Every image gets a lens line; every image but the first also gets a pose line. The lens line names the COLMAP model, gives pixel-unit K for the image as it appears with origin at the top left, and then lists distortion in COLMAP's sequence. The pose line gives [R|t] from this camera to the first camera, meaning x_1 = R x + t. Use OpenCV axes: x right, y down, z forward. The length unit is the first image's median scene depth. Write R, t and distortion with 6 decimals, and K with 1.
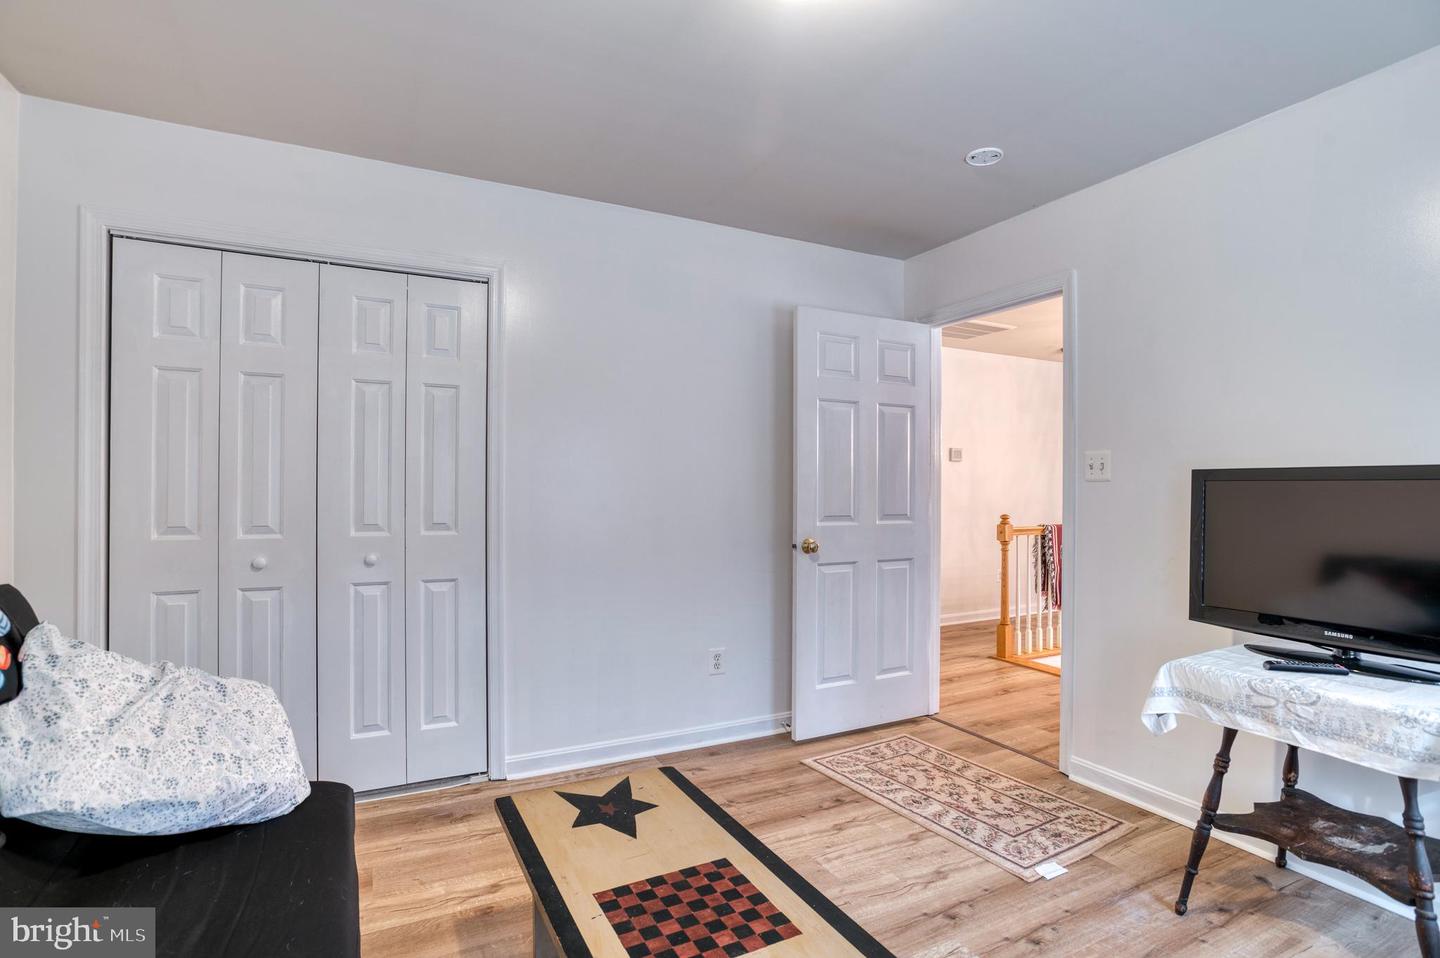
lens RADIAL K [[697.1, 0, 718.6], [0, 697.1, 480.2], [0, 0, 1]] dist [-0.030279, 0.005970]
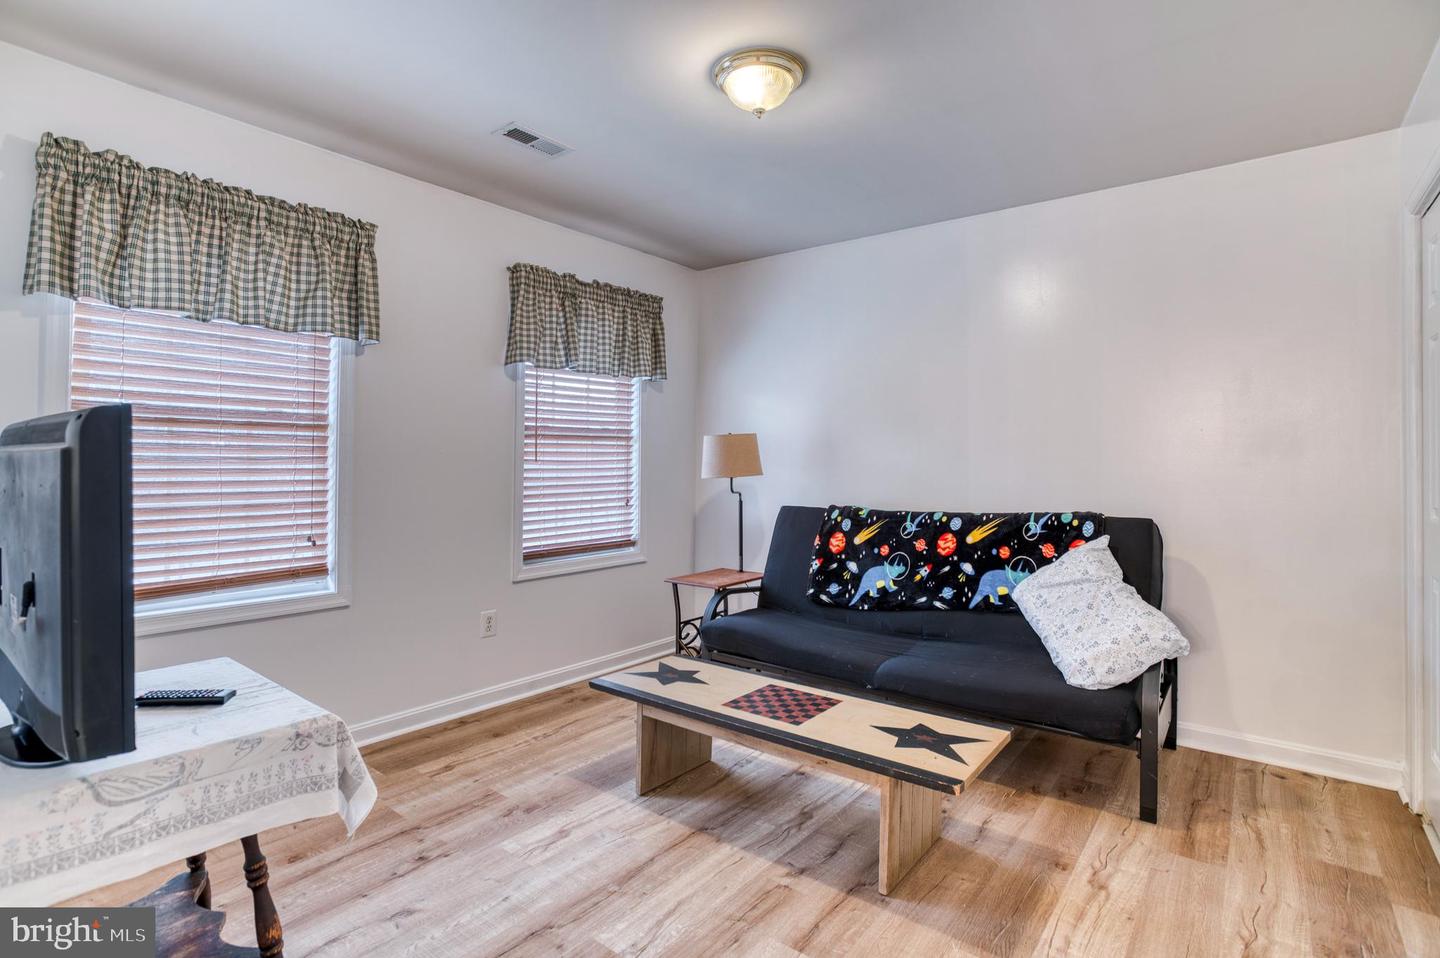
lens RADIAL K [[697.1, 0, 719.7], [0, 697.1, 478.9], [0, 0, 1]] dist [-0.030279, 0.005970]
pose [[-0.909099, -0.015973, -0.416274, 0.823509], [-0.014124, 0.999872, -0.007522, 0.066512], [0.416341, -0.000959, -0.909208, 2.443999]]
